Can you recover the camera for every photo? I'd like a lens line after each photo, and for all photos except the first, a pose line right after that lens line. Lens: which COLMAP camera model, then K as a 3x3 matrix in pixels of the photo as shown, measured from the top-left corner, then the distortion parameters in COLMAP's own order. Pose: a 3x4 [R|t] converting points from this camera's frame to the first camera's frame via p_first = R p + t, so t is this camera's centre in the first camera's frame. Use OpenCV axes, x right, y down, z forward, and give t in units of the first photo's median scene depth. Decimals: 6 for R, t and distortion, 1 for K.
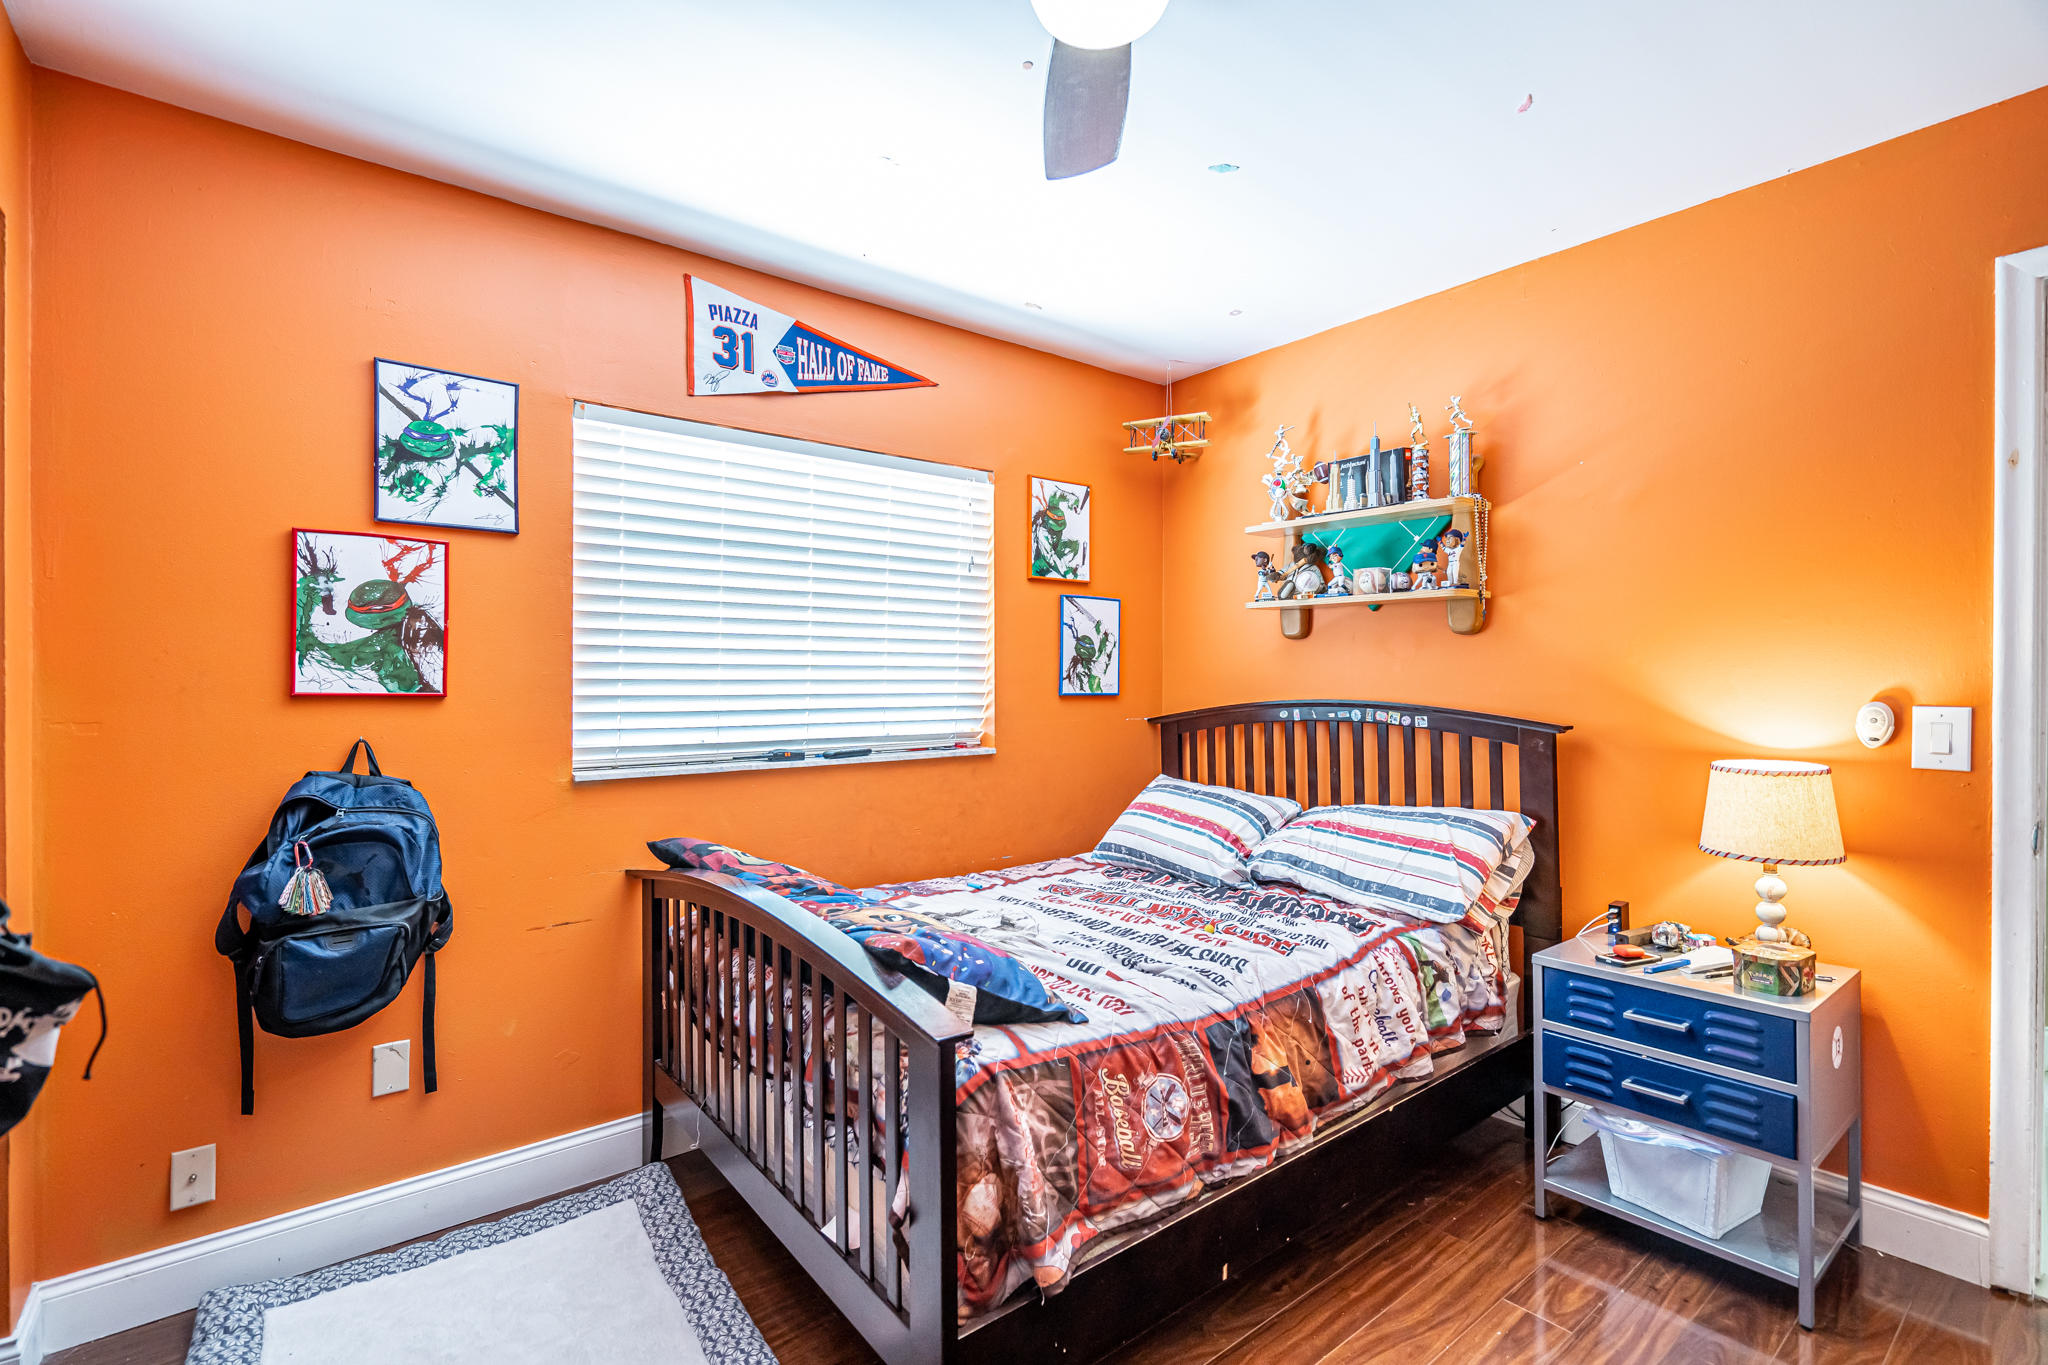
lens RADIAL K [[935.1, 0, 1029.9], [0, 935.1, 680.4], [0, 0, 1]] dist [-0.003728, 0.004896]
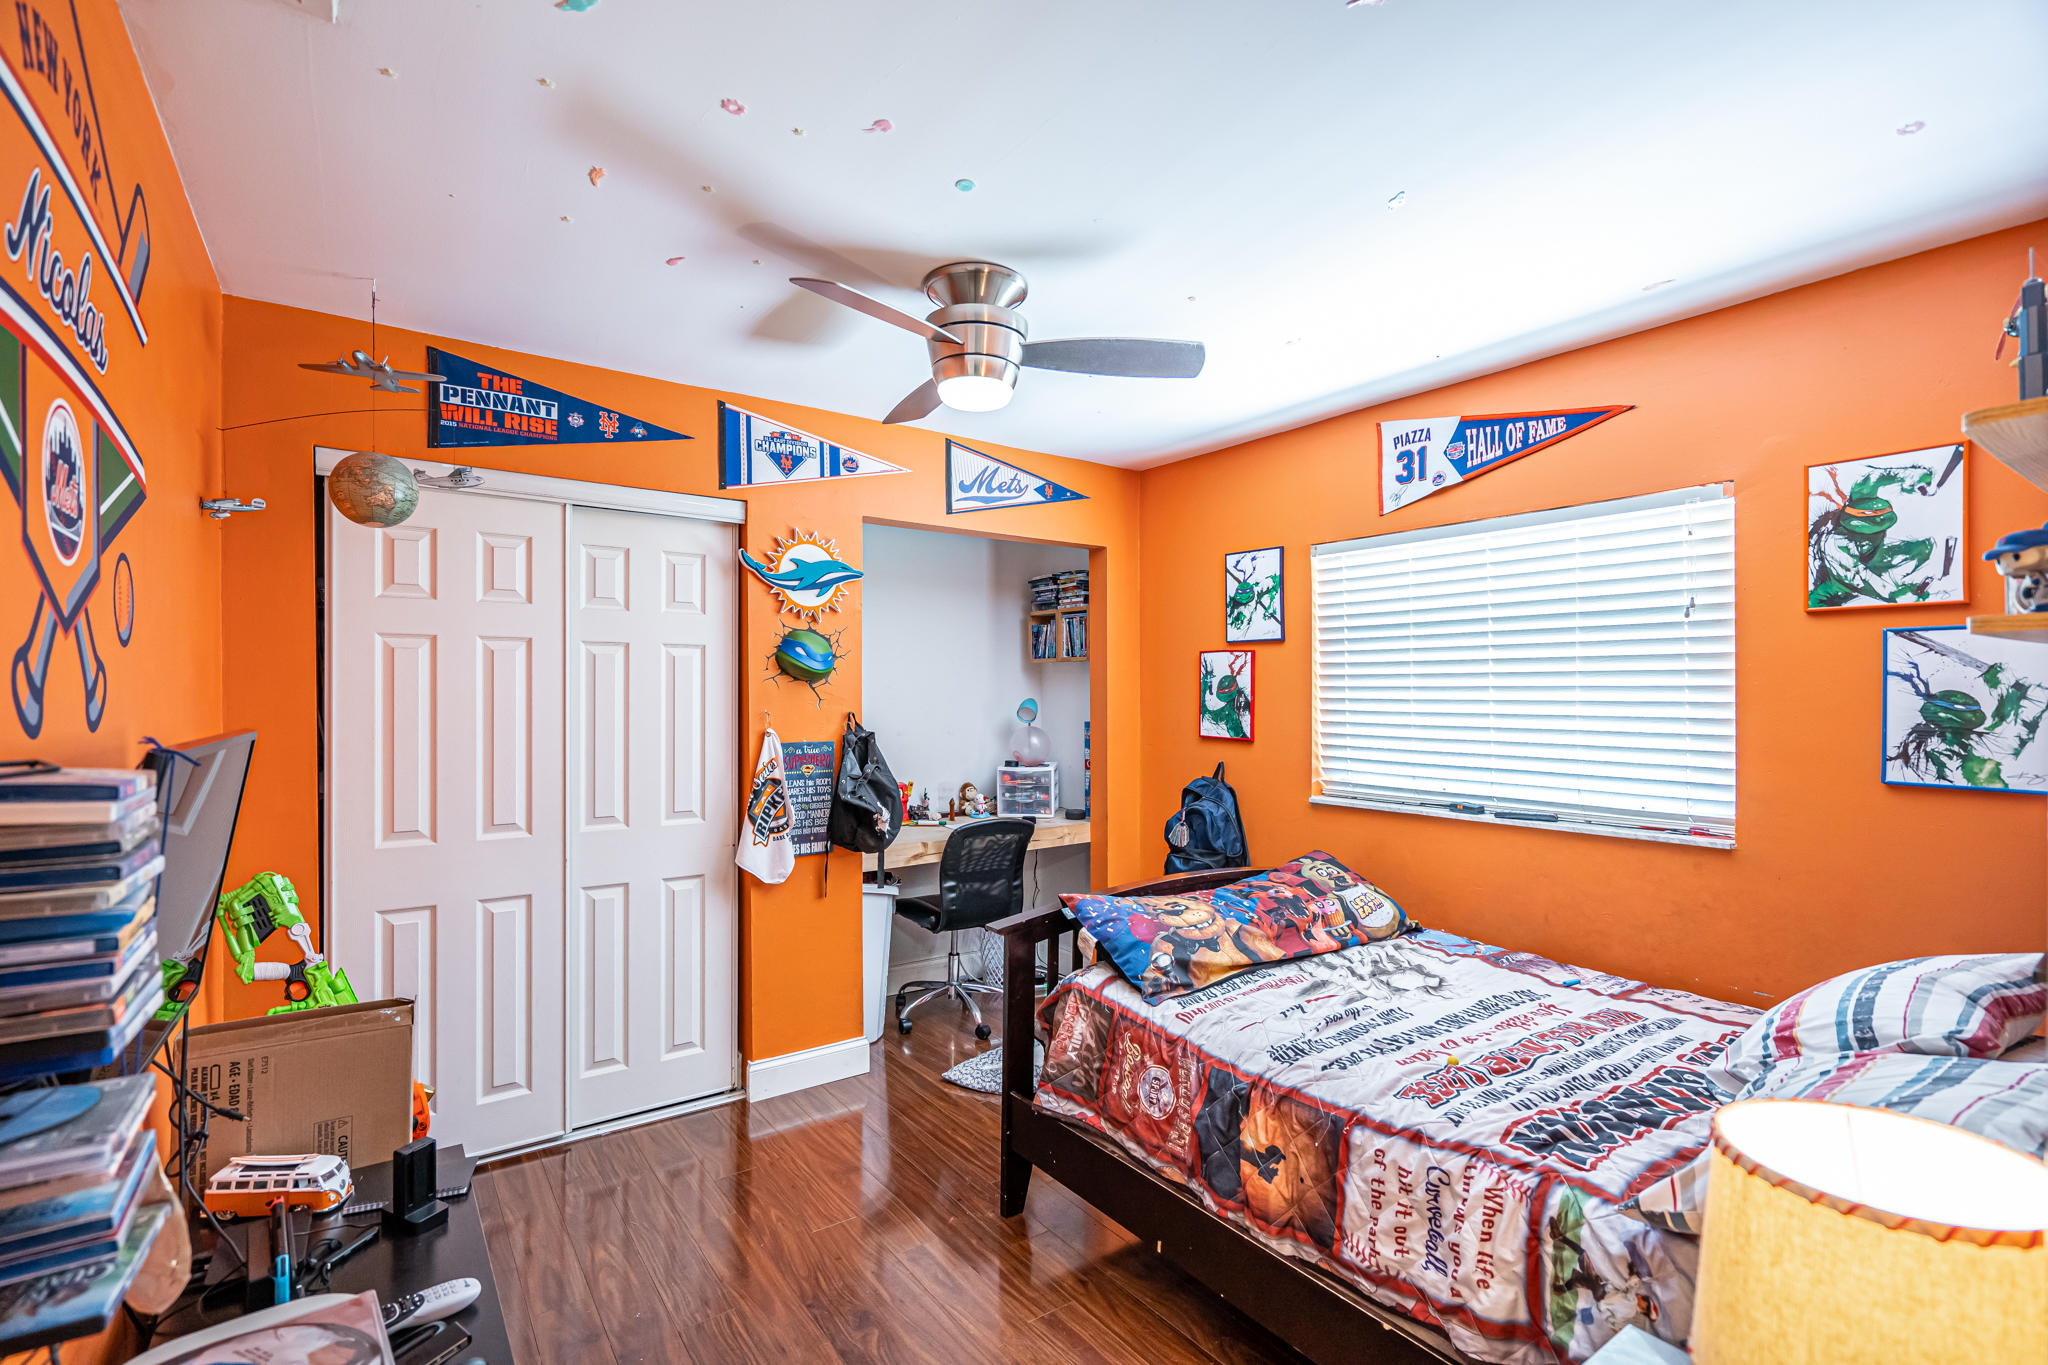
lens RADIAL K [[935.1, 0, 1029.0], [0, 935.1, 689.4], [0, 0, 1]] dist [-0.003728, 0.004896]
pose [[-0.052697, 0.000419, -0.998610, 0.907469], [-0.000337, 1.000000, 0.000438, -0.063367], [0.998611, 0.000359, -0.052697, 0.560009]]
